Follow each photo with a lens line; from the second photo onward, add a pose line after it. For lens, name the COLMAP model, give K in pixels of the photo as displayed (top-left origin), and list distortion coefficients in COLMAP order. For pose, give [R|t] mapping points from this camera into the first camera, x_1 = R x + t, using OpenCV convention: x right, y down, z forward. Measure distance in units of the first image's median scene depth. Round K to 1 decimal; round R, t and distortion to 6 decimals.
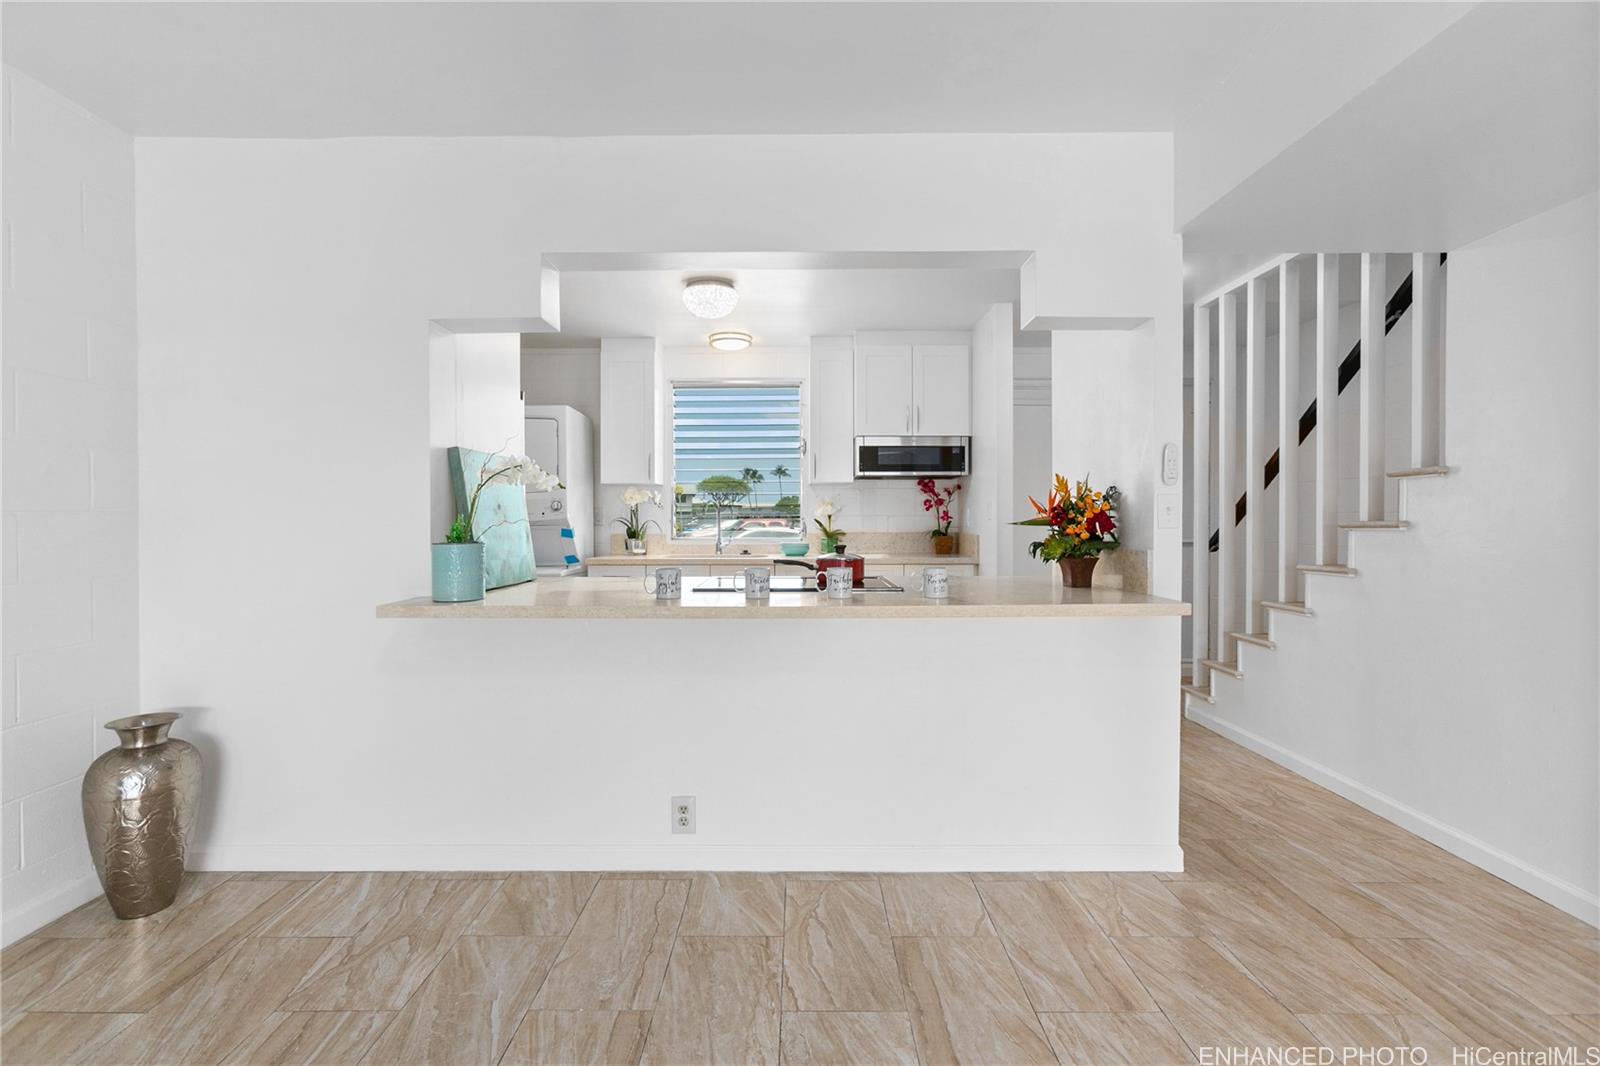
lens RADIAL K [[716.9, 0, 803.7], [0, 716.9, 536.4], [0, 0, 1]] dist [-0.001614, 0.000272]
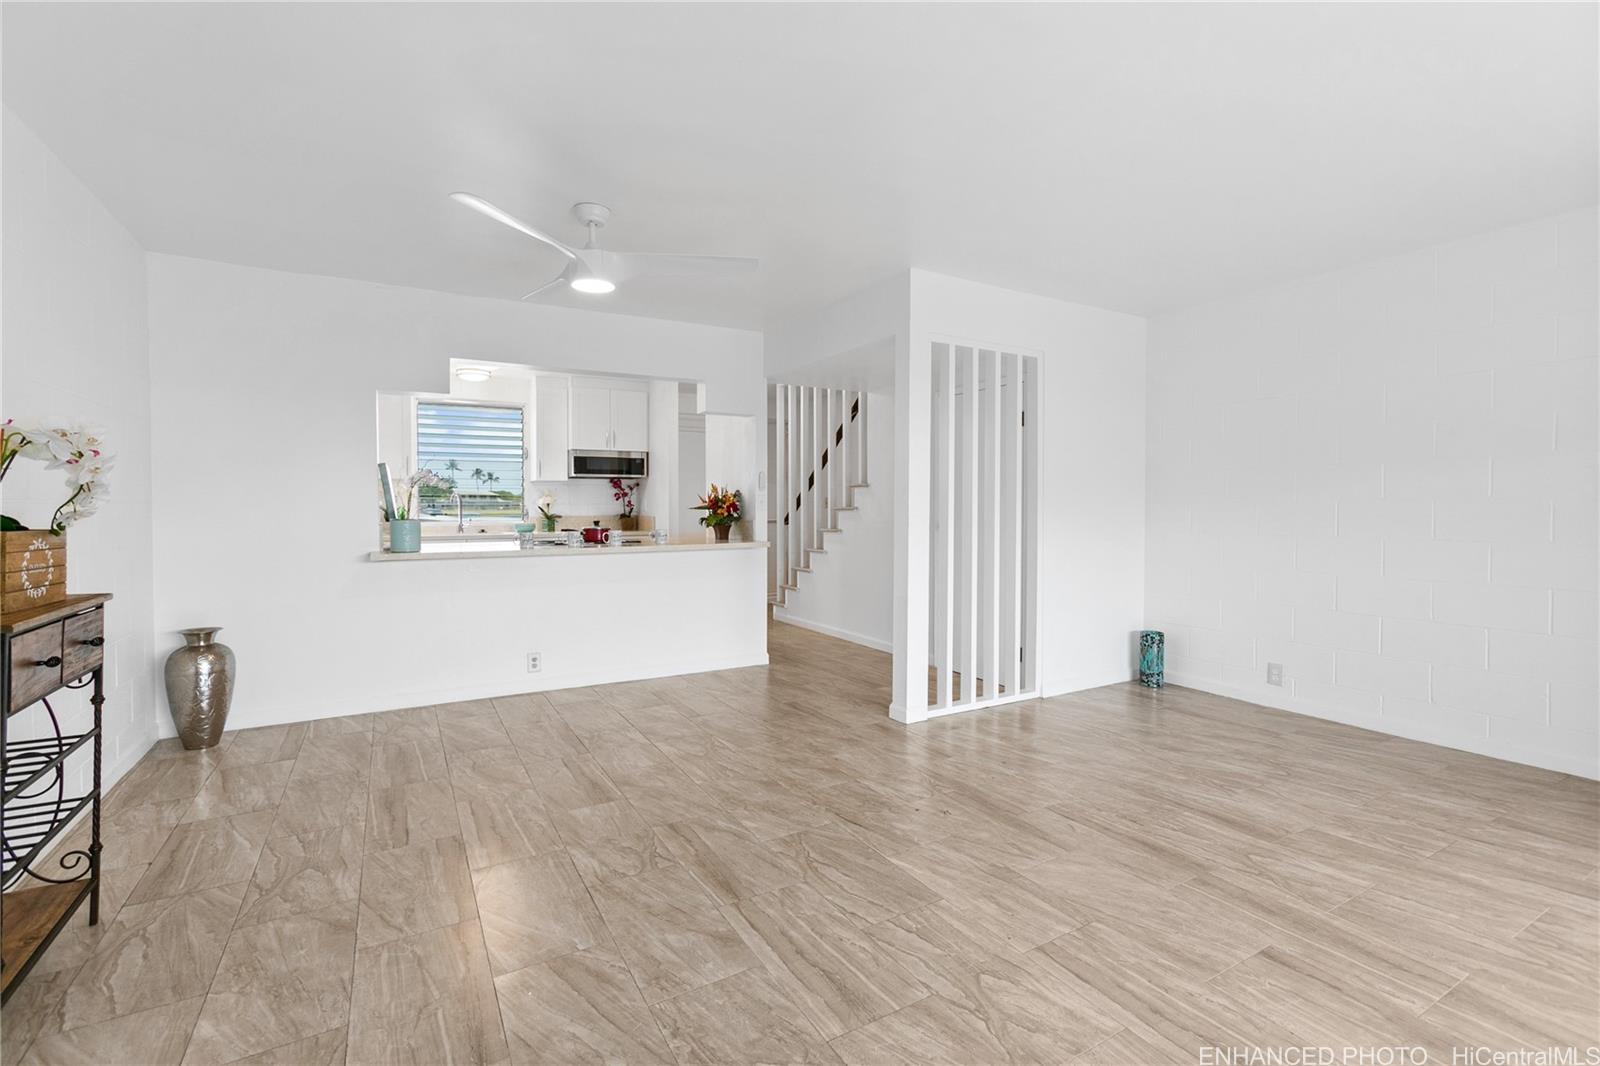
lens RADIAL K [[716.9, 0, 803.7], [0, 716.9, 536.4], [0, 0, 1]] dist [-0.001614, 0.000272]
pose [[0.867041, -0.021095, 0.497790, -0.332947], [0.012330, 0.999706, 0.020889, 0.017084], [-0.498084, -0.011974, 0.867046, -0.680288]]
